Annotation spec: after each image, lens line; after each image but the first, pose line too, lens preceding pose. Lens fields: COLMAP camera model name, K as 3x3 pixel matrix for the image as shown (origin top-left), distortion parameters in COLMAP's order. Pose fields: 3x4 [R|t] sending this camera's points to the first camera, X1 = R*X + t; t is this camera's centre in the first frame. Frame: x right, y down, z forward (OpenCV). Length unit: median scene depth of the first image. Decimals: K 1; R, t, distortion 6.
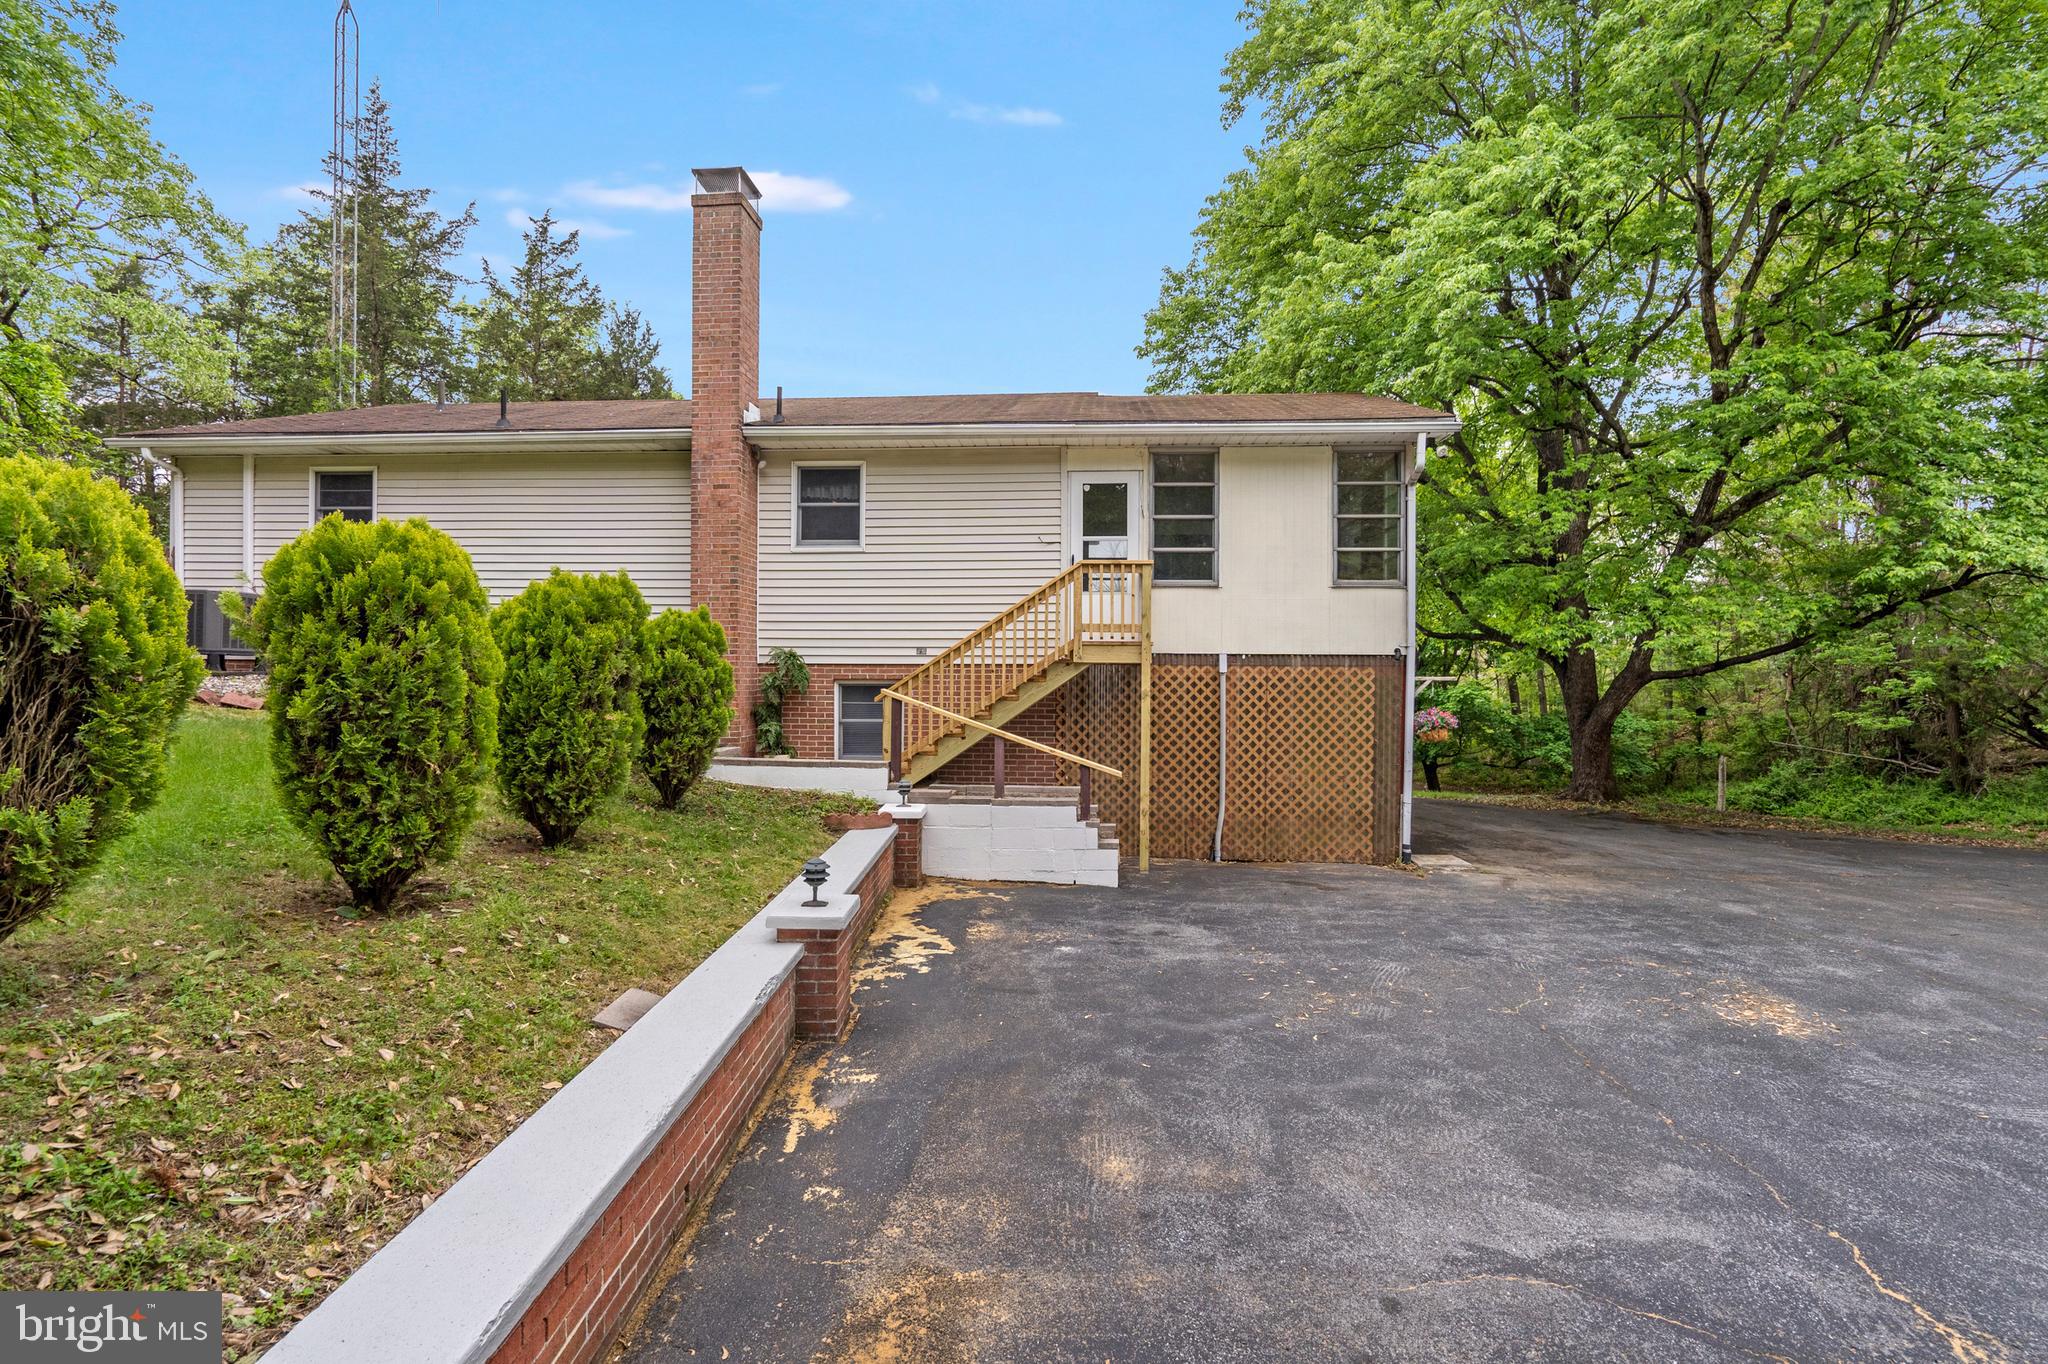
lens RADIAL K [[930.3, 0, 1020.1], [0, 930.3, 681.4], [0, 0, 1]] dist [-0.003441, 0.001439]
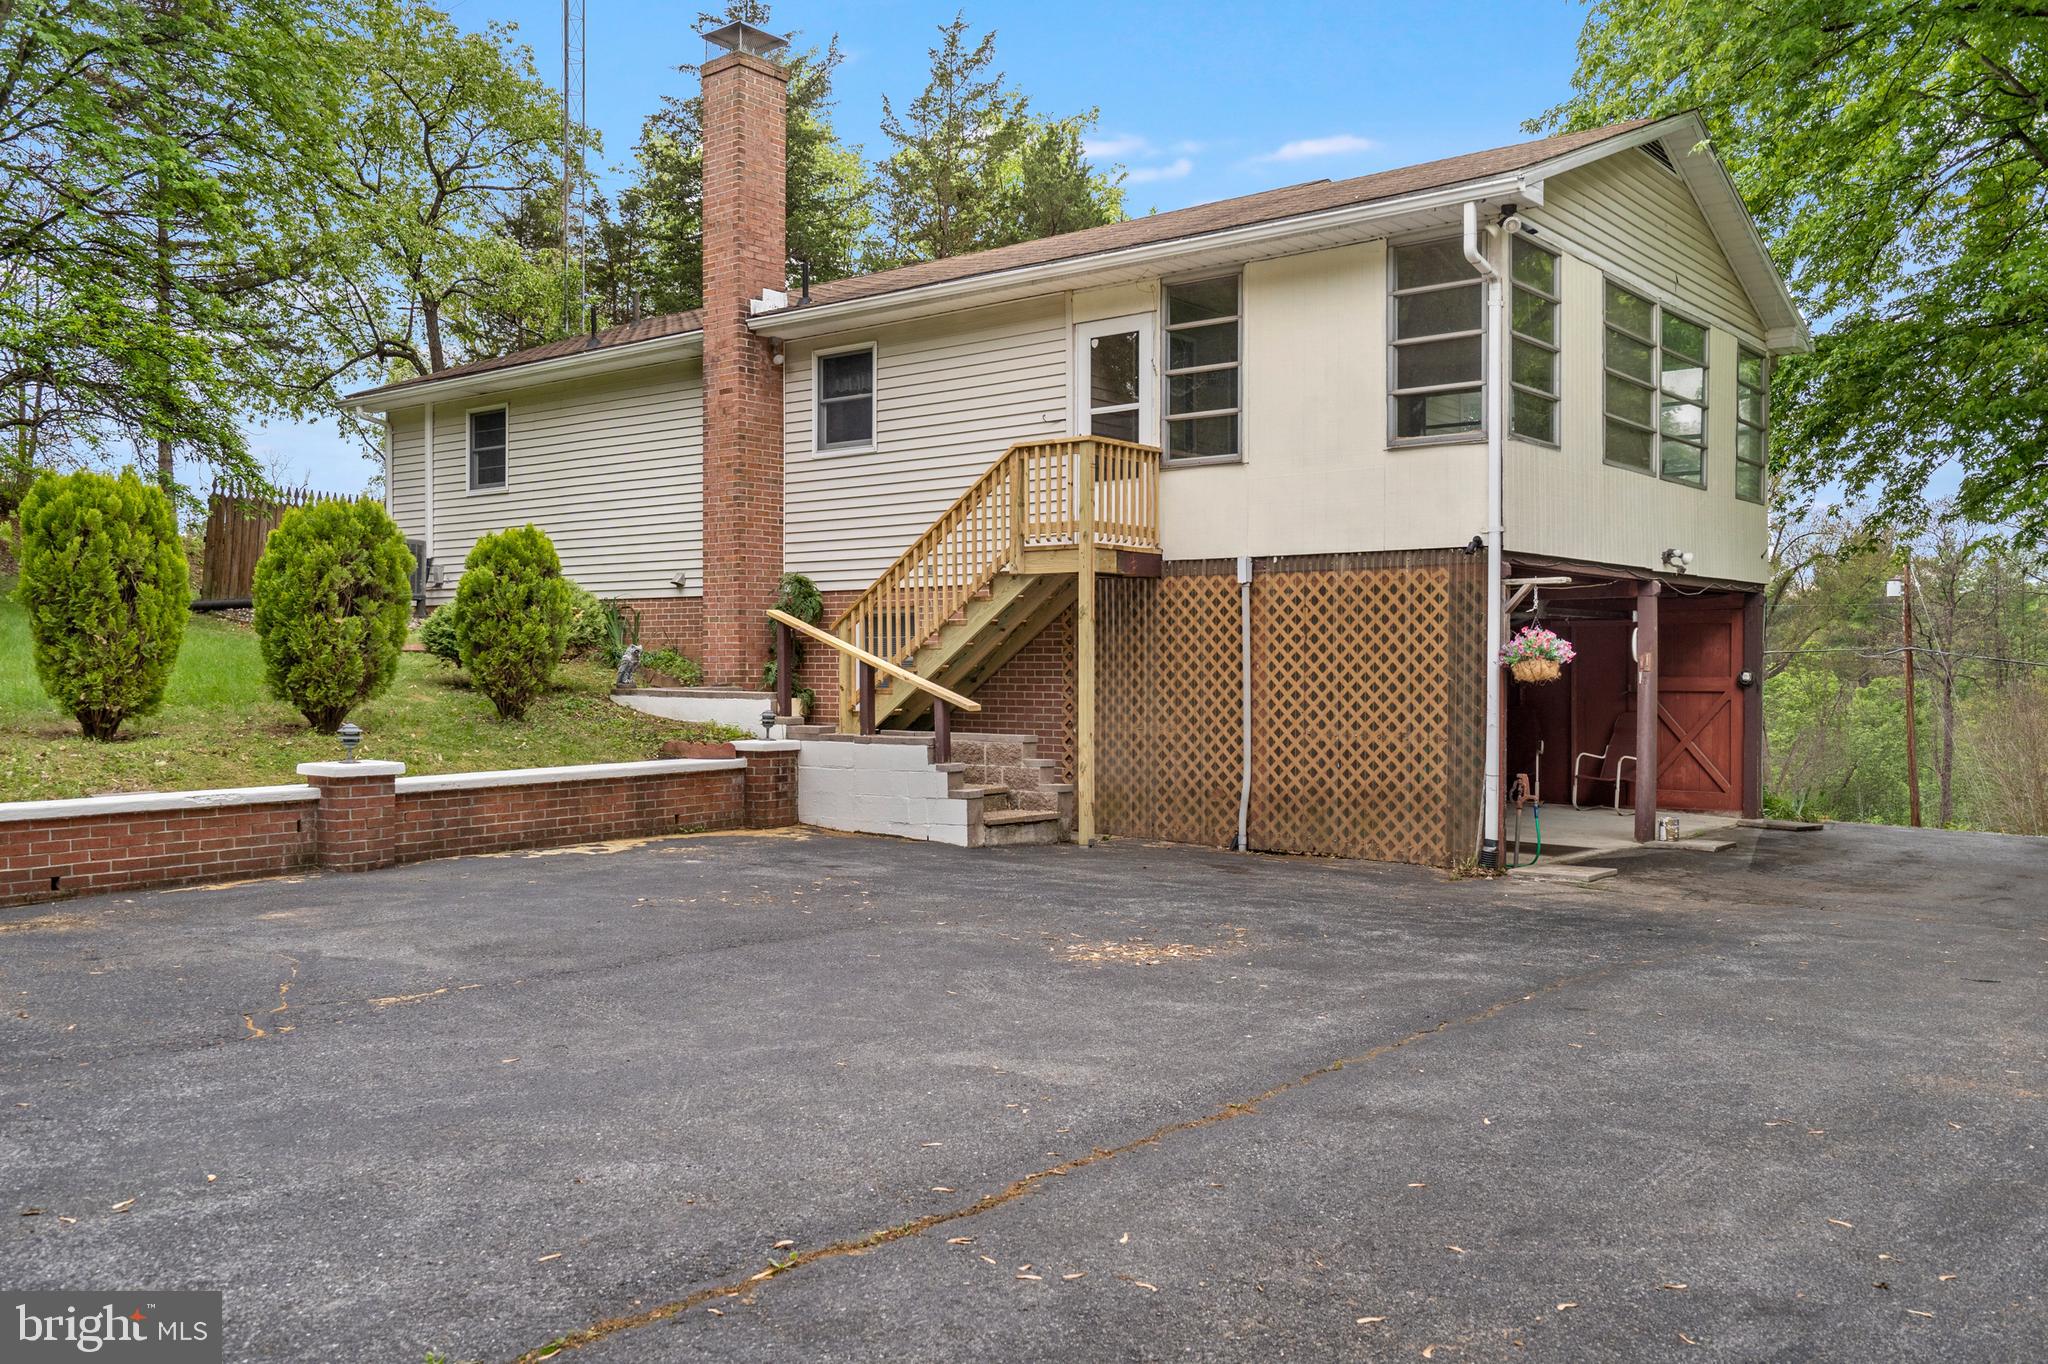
lens RADIAL K [[1631.7, 0, 1038.1], [0, 1631.7, 676.8], [0, 0, 1]] dist [0.009045, 0.001965]
pose [[0.829741, -0.002860, -0.558141, 0.775666], [0.002954, 0.999995, -0.000732, 0.061544], [0.558141, -0.001041, 0.829746, -0.114608]]
